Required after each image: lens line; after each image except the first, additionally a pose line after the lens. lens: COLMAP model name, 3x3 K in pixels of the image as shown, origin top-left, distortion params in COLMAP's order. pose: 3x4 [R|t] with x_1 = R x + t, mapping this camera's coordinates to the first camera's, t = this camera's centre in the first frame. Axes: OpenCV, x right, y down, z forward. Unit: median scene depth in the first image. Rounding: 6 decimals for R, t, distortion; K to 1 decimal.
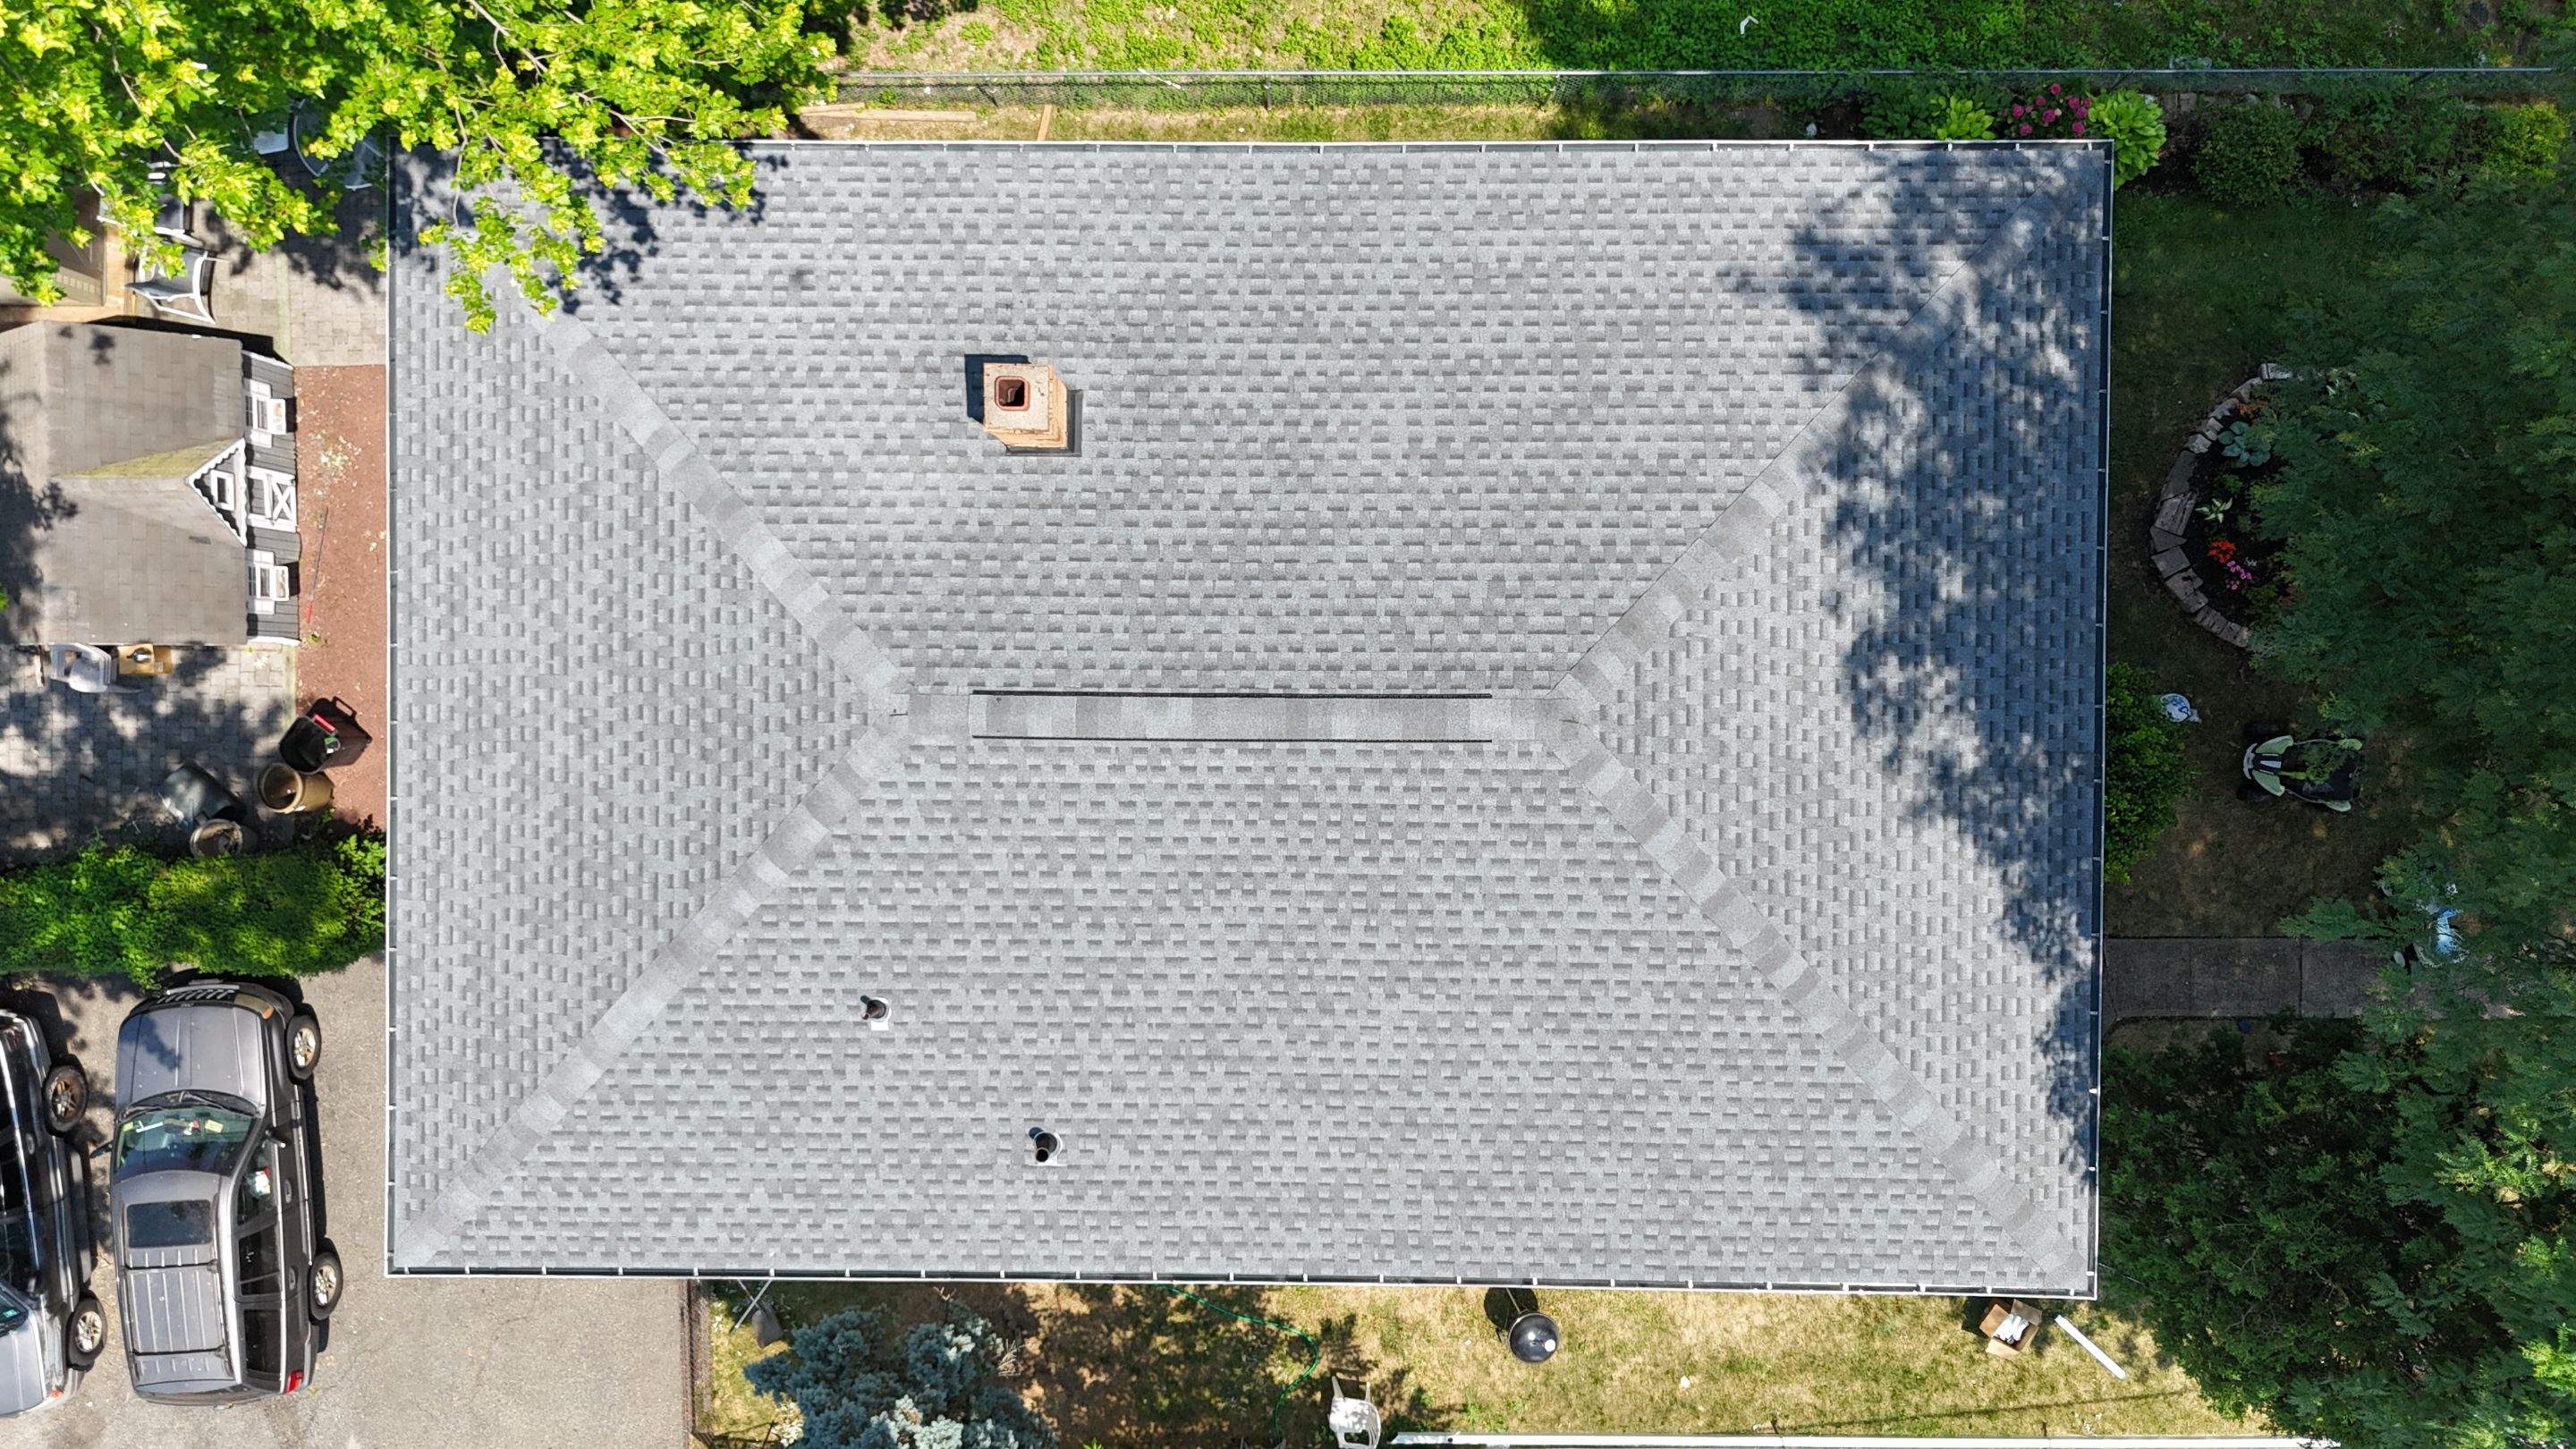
lens RADIAL K [[1920.2, 0, 1248.1], [0, 1920.2, 725.6], [0, 0, 1]] dist [0.069256, -0.005856]
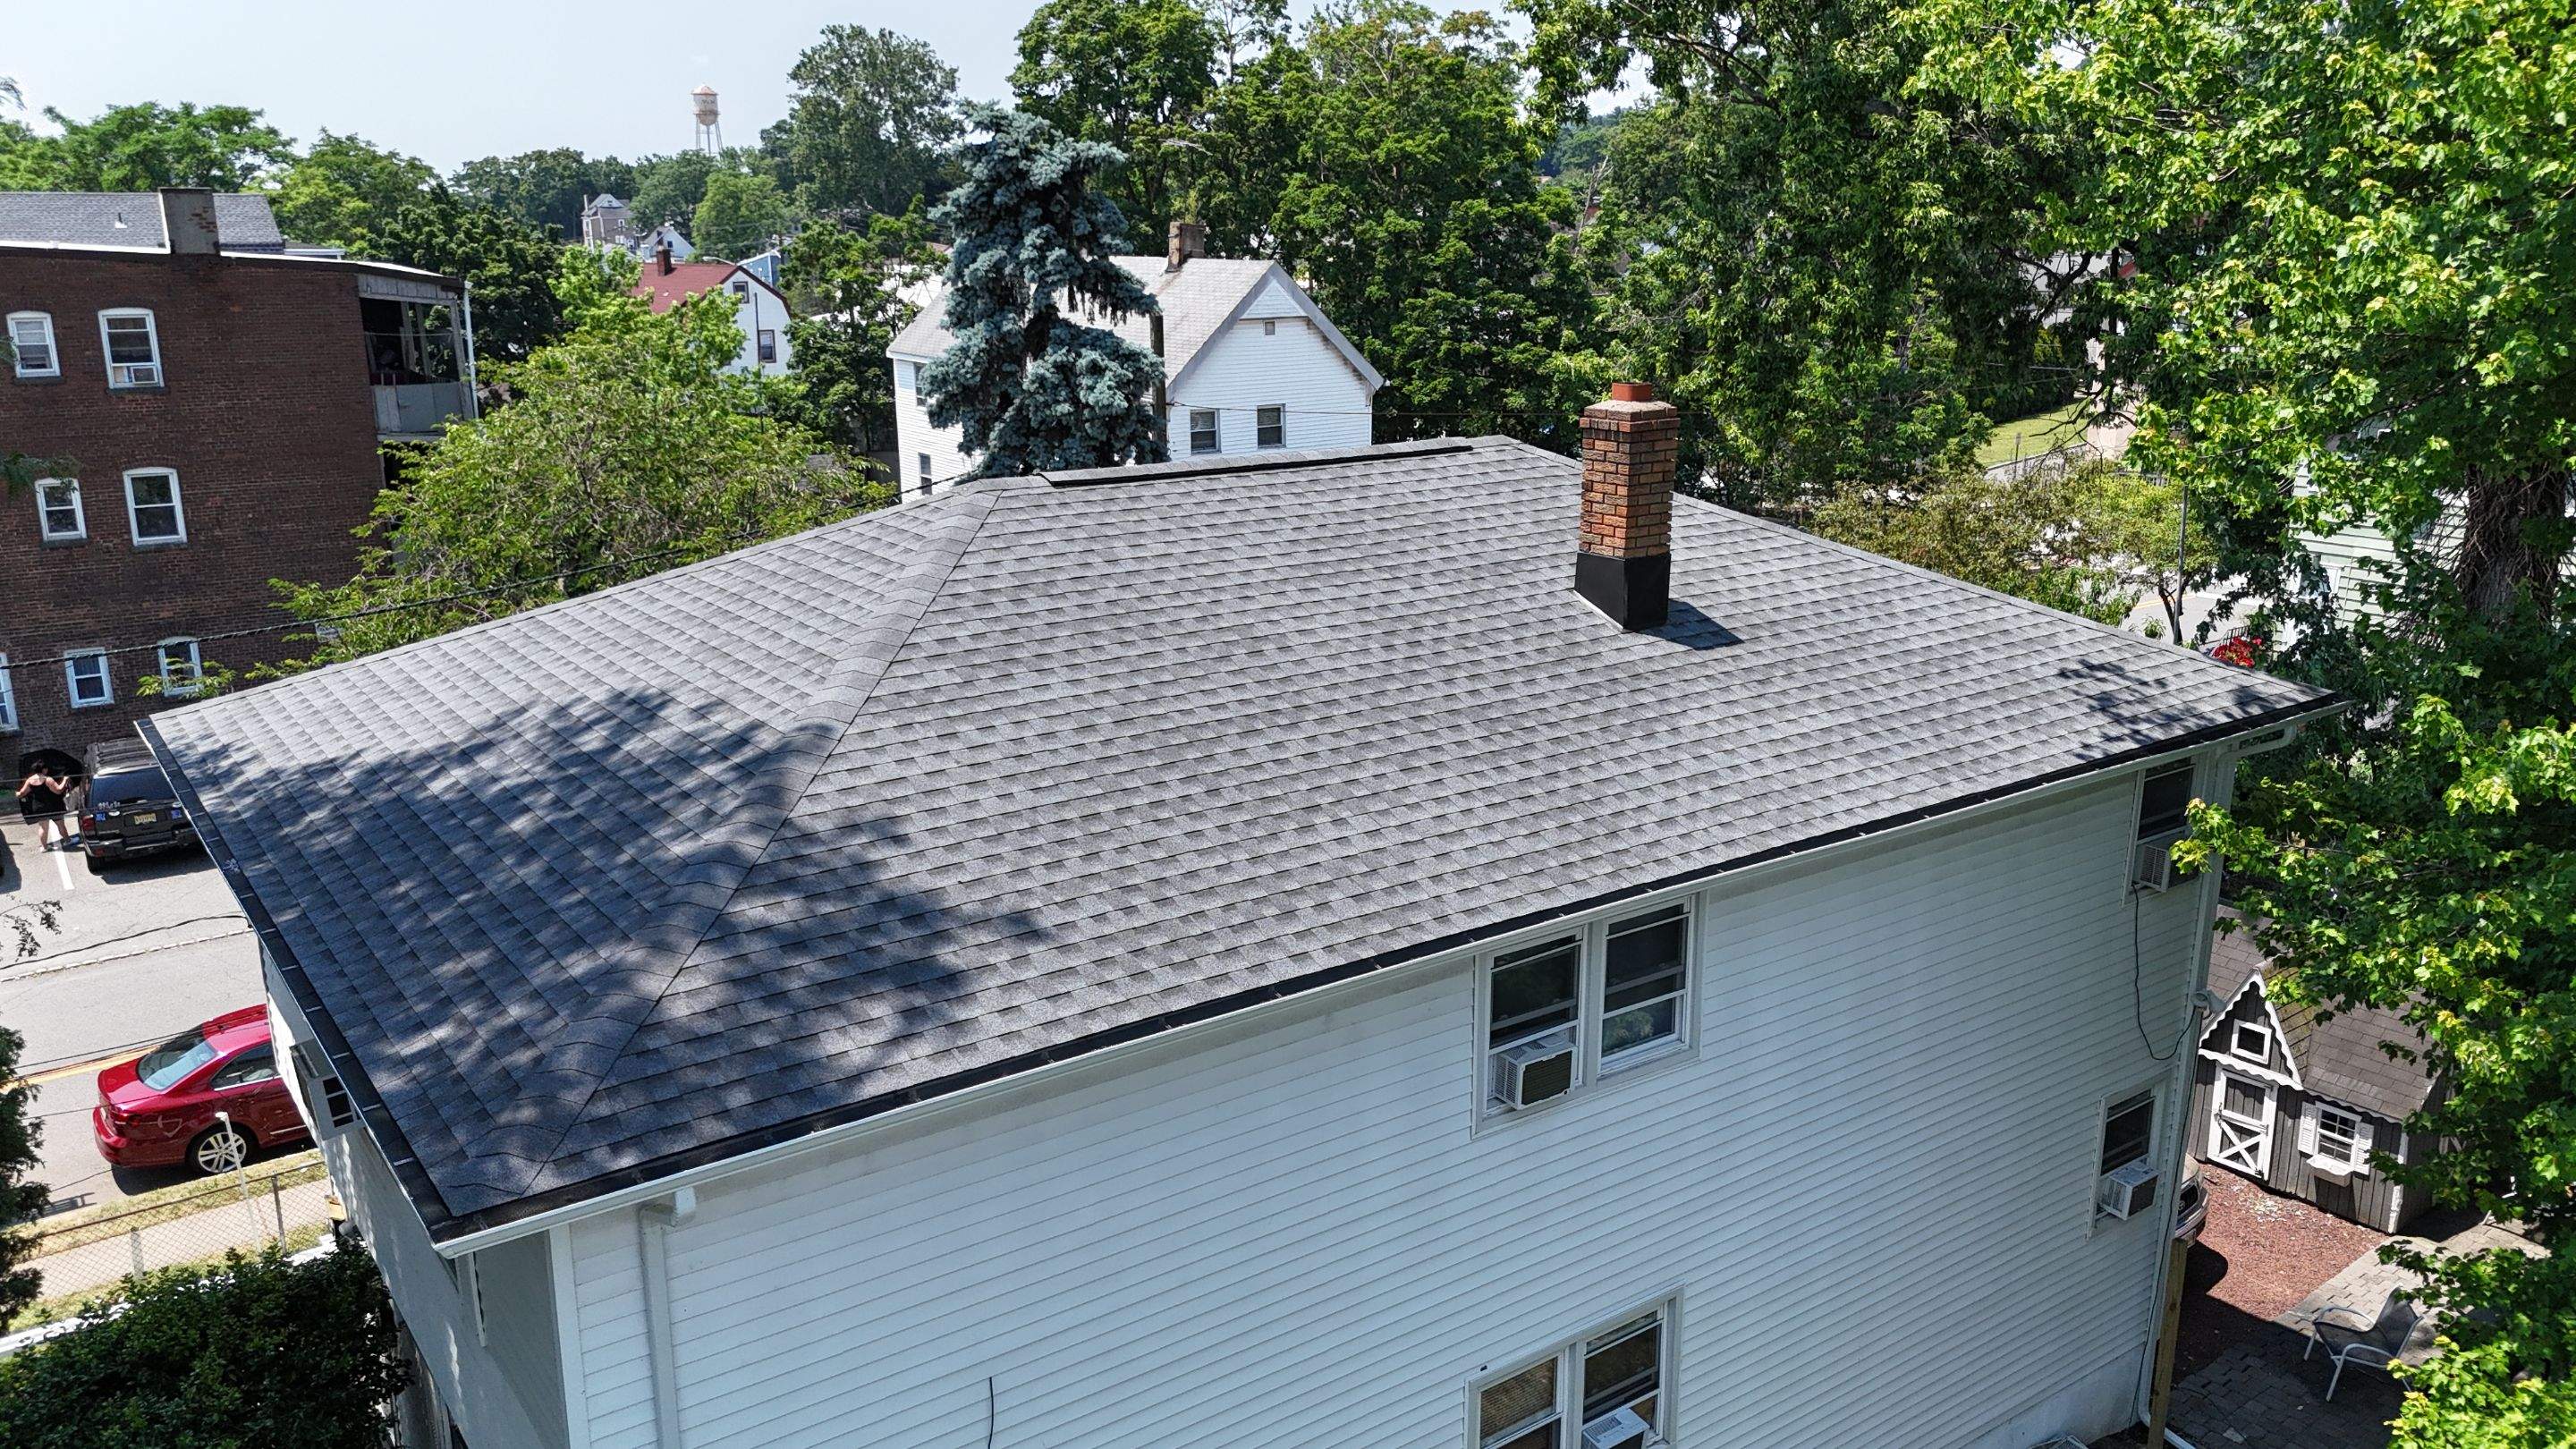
lens RADIAL K [[1892.3, 0, 1288.0], [0, 1892.3, 766.8], [0, 0, 1]] dist [0.110422, -0.001027]
pose [[-0.807498, 0.175368, -0.563199, 0.396687], [-0.589759, -0.221448, 0.776624, -0.568167], [0.011476, 0.959274, 0.282244, 0.589832]]
